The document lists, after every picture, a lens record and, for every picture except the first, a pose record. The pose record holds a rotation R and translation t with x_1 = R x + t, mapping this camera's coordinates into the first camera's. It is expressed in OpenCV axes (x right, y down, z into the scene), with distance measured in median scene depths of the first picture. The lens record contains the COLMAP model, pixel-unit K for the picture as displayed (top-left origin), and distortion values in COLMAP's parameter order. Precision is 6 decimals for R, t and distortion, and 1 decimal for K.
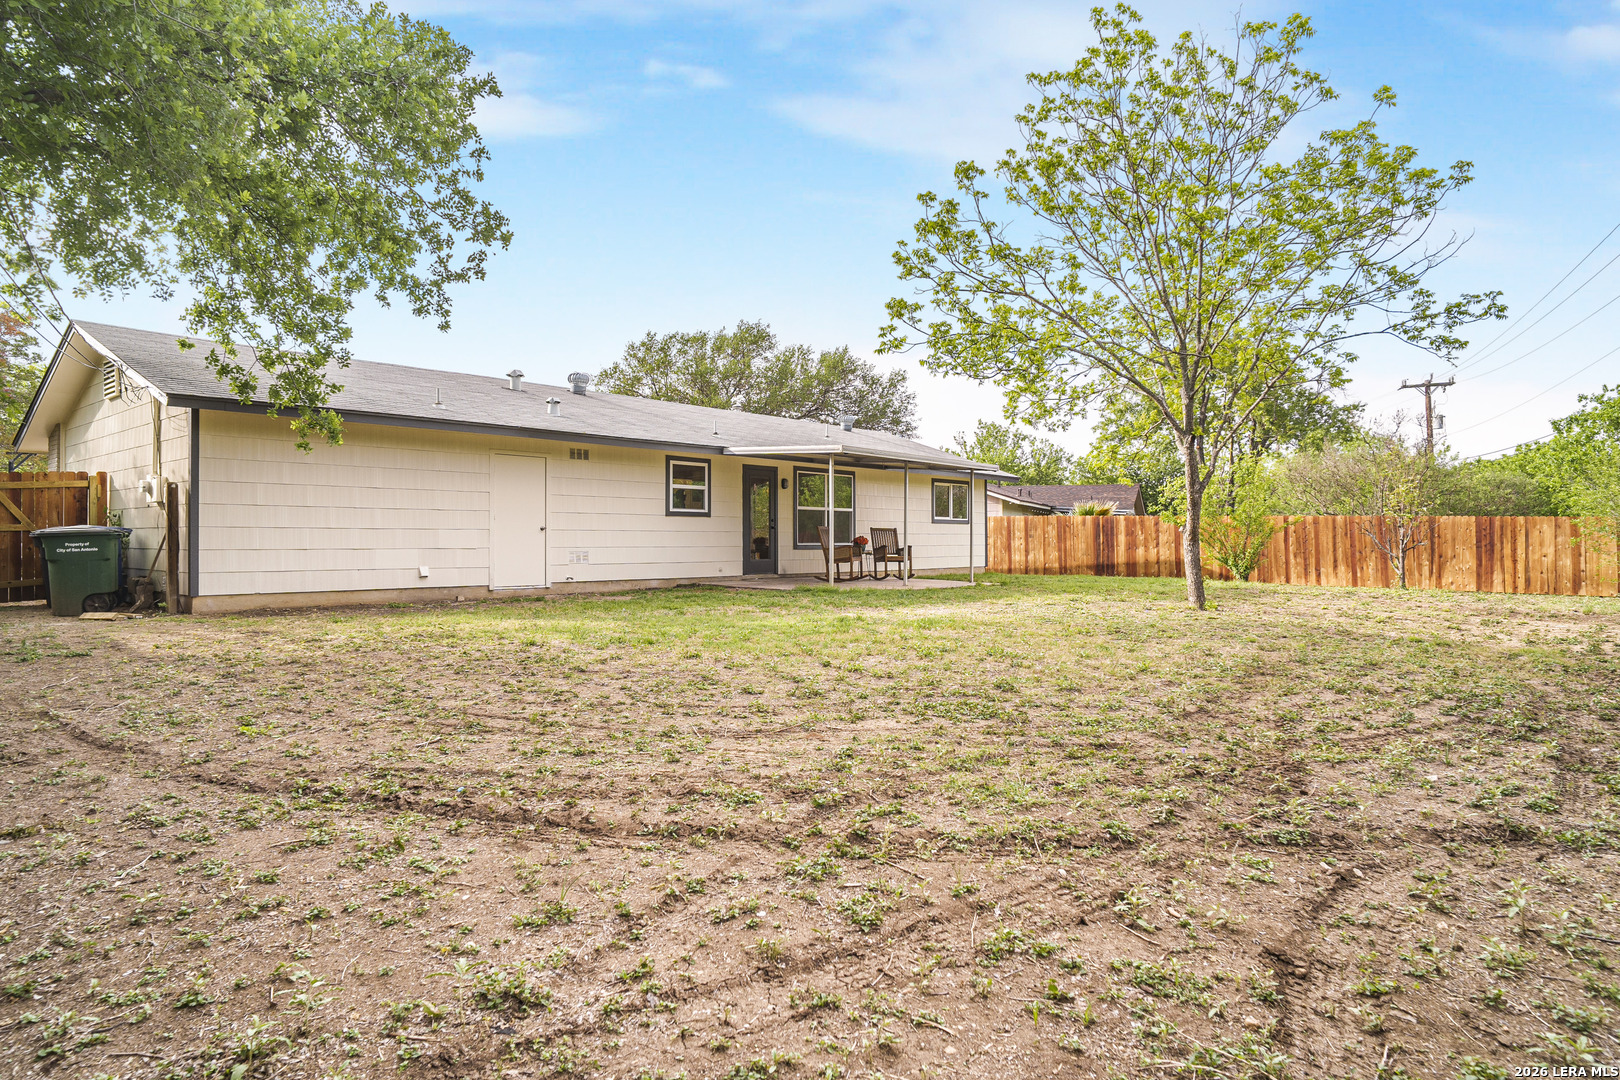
lens RADIAL K [[968.5, 0, 807.6], [0, 968.5, 544.2], [0, 0, 1]] dist [-0.057901, 0.049252]
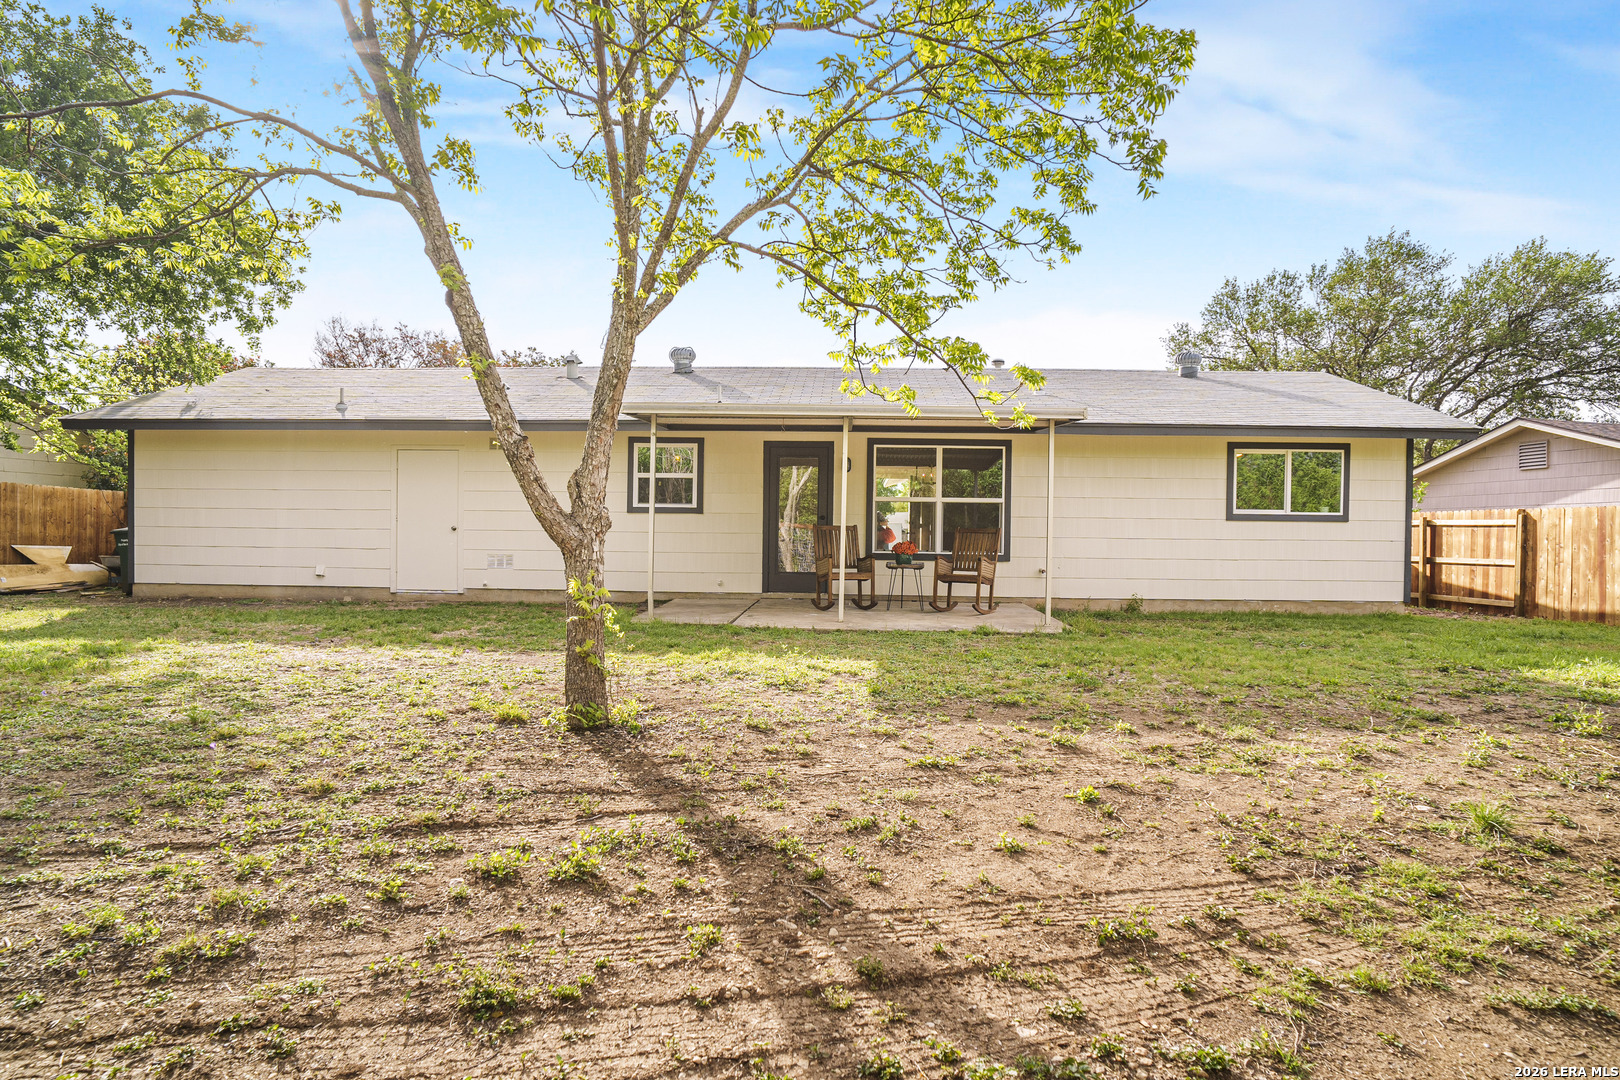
lens RADIAL K [[968.5, 0, 807.6], [0, 968.5, 544.2], [0, 0, 1]] dist [-0.057901, 0.049252]
pose [[0.627132, 0.004354, -0.778901, 0.498439], [-0.014803, 0.999870, -0.006330, -0.000291], [0.778772, 0.015500, 0.627115, 0.538938]]
